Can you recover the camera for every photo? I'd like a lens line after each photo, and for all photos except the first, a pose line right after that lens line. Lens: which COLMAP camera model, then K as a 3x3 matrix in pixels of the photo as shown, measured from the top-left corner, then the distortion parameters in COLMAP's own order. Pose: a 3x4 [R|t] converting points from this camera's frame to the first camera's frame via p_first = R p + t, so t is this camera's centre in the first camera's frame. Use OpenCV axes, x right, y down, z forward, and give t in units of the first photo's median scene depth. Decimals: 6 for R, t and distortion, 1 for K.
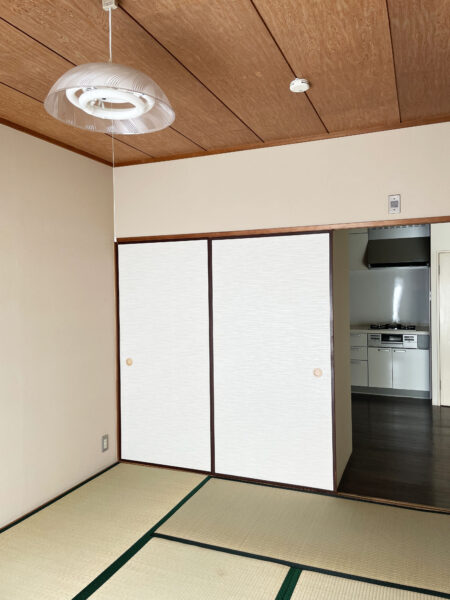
lens RADIAL K [[460.2, 0, 225.0], [0, 460.2, 300.0], [0, 0, 1]] dist [0.070253, -0.106812]
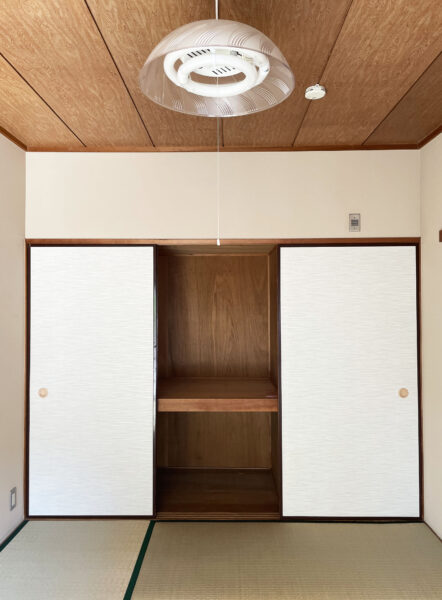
lens RADIAL K [[484.7, 0, 221.0], [0, 484.7, 300.0], [0, 0, 1]] dist [0.039731, -0.007745]
pose [[0.930161, 0.014199, 0.366878, -0.240676], [-0.002387, 0.999465, -0.032630, -0.000241], [-0.367145, 0.029475, 0.929697, 0.091970]]
